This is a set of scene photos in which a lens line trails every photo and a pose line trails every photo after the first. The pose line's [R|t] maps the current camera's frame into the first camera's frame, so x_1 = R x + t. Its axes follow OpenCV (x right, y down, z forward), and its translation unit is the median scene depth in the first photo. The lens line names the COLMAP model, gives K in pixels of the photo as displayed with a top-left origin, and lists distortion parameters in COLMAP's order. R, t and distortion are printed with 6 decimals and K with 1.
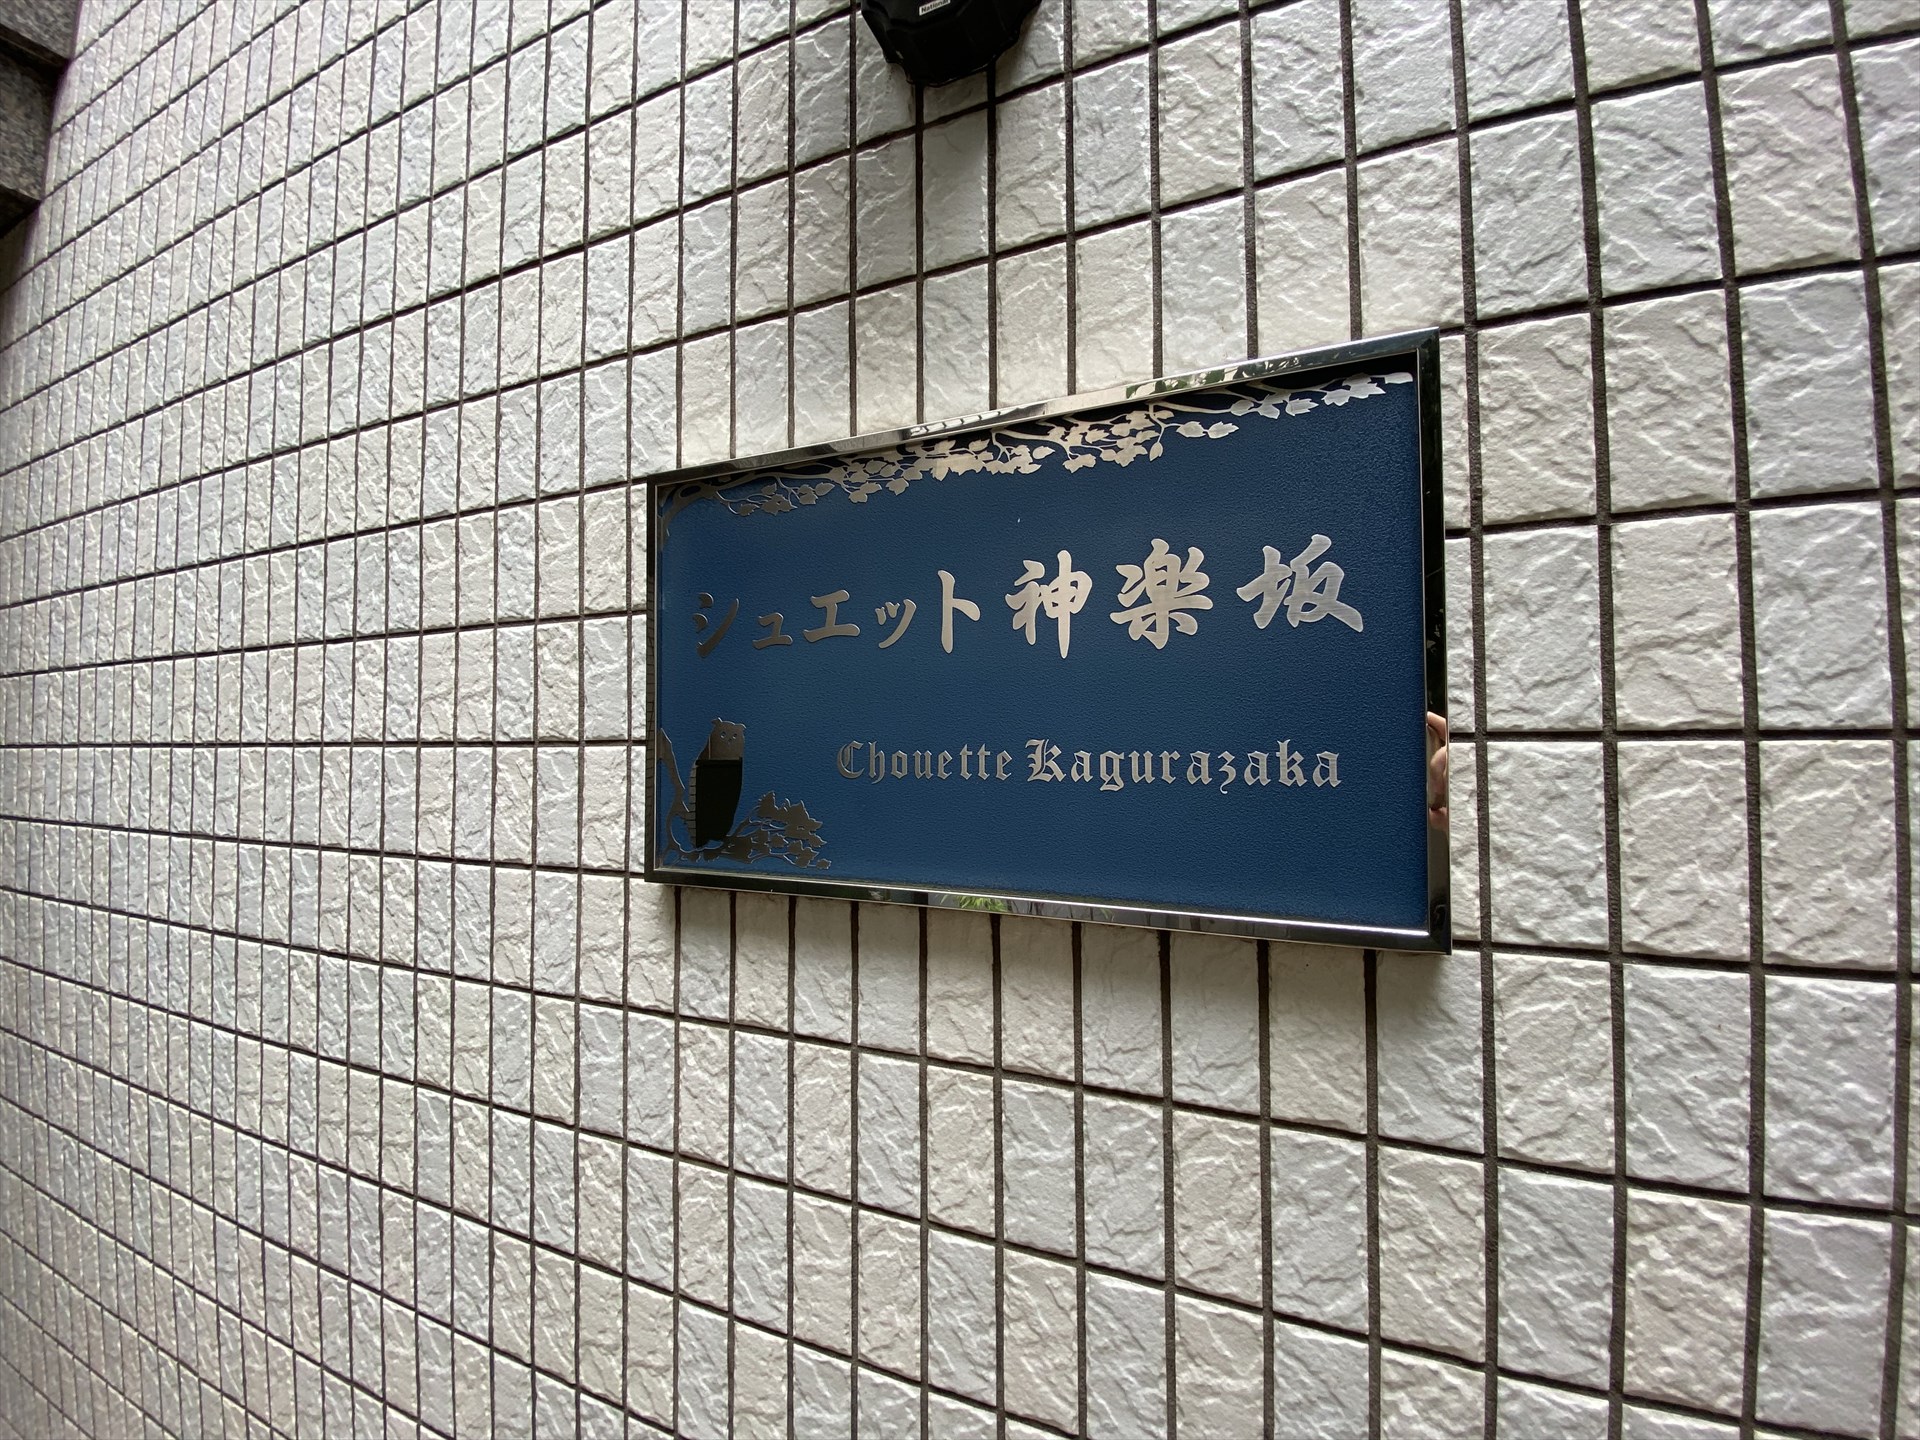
lens RADIAL K [[781.2, 0, 963.1], [0, 781.2, 721.1], [0, 0, 1]] dist [0.018403, -0.019283]
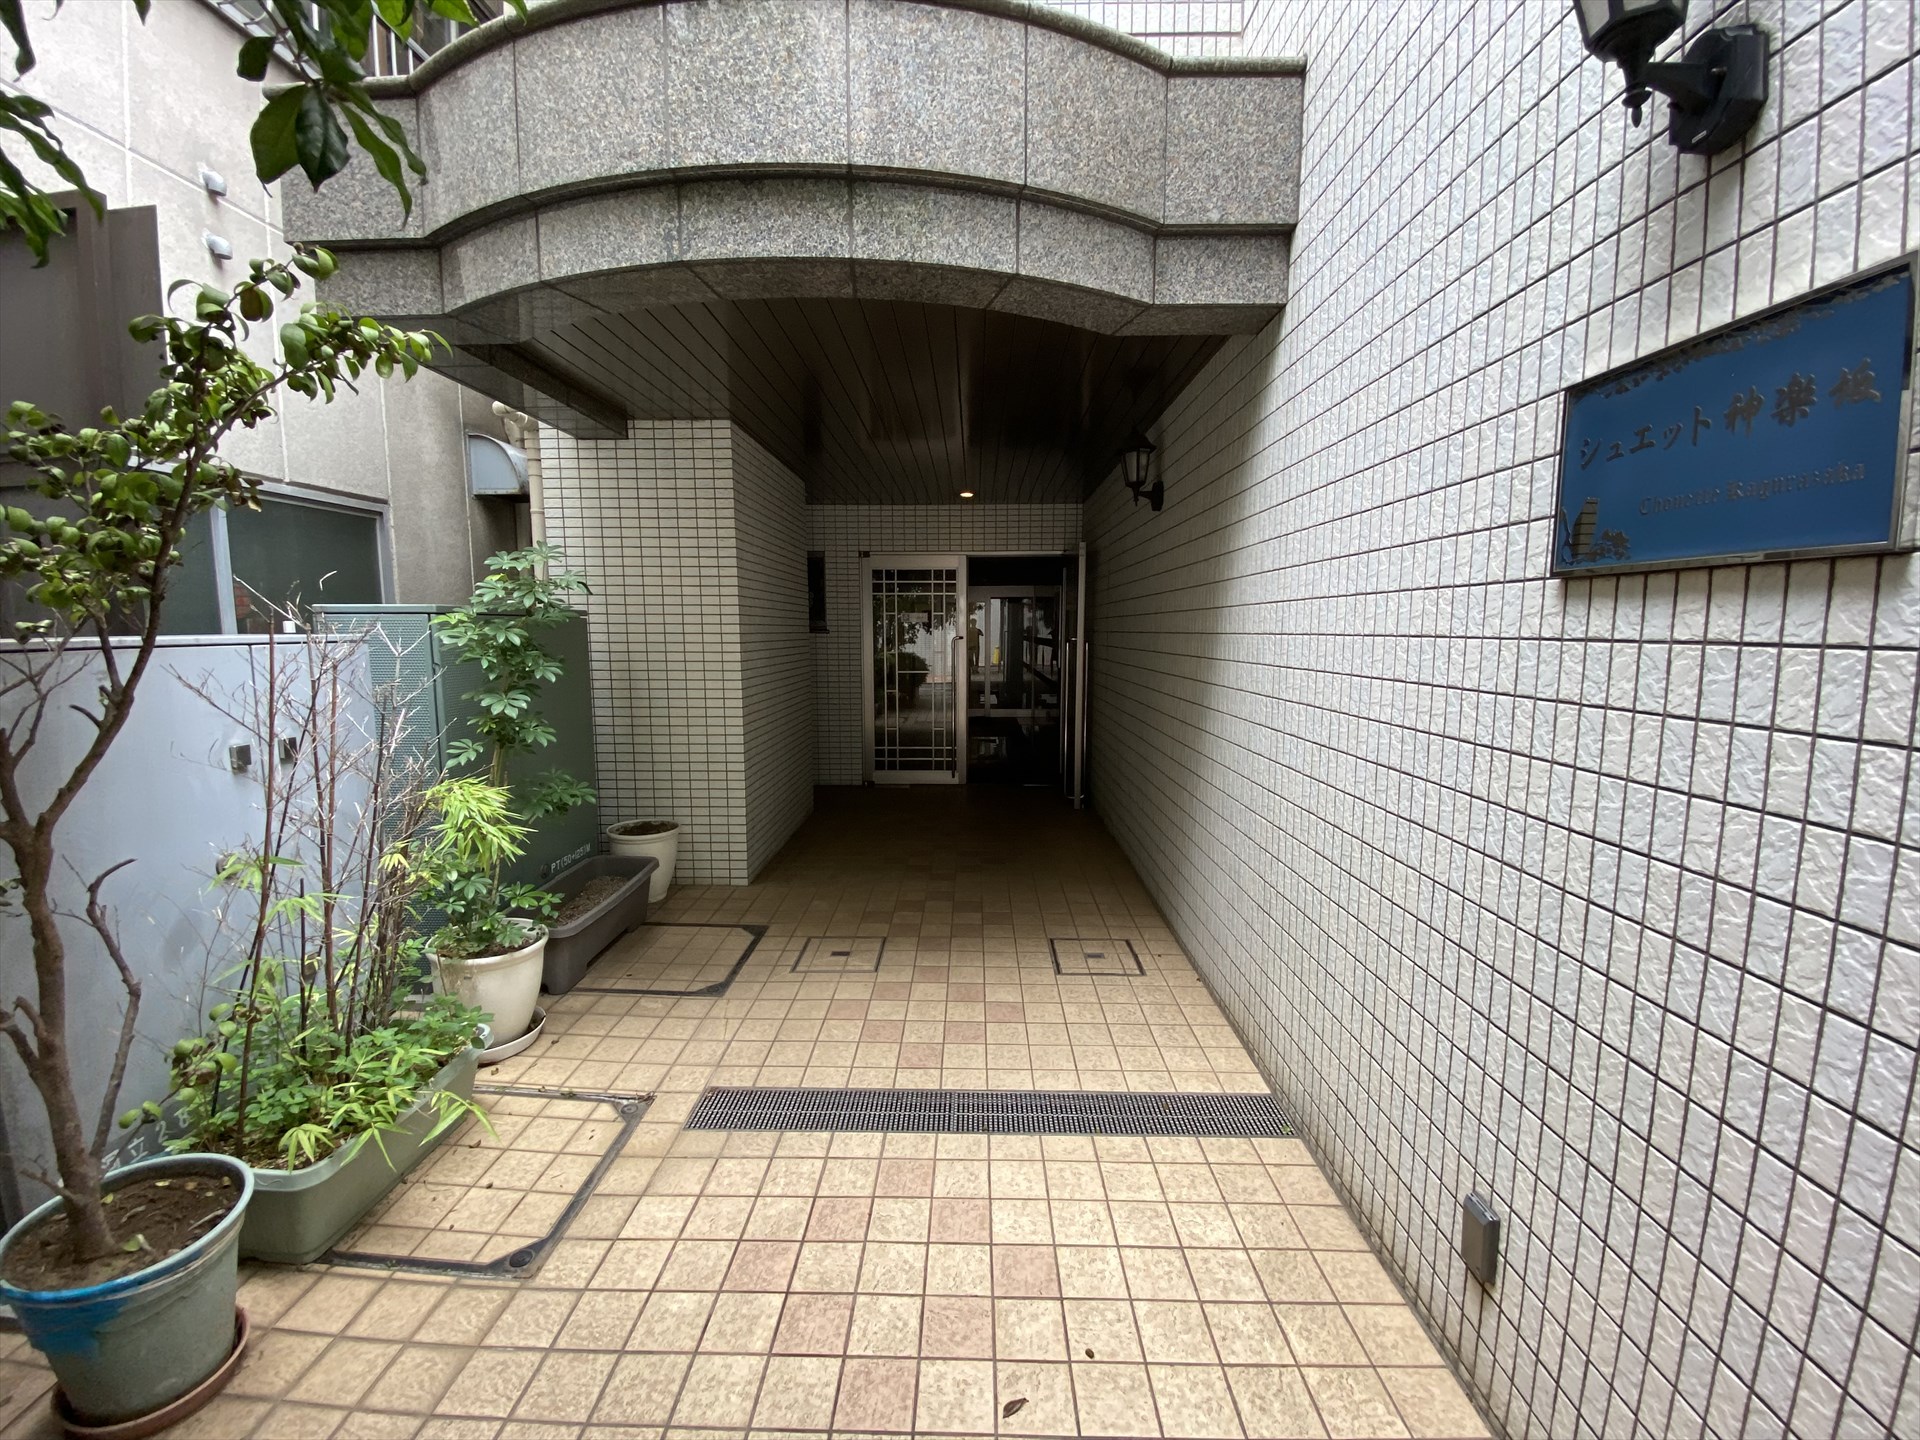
lens RADIAL K [[781.2, 0, 963.1], [0, 781.2, 721.1], [0, 0, 1]] dist [0.018403, -0.019283]
pose [[0.391286, 0.112882, -0.913320, 1.099046], [0.027716, 0.990553, 0.134302, 0.279751], [0.919852, -0.077864, 0.384461, -1.533004]]
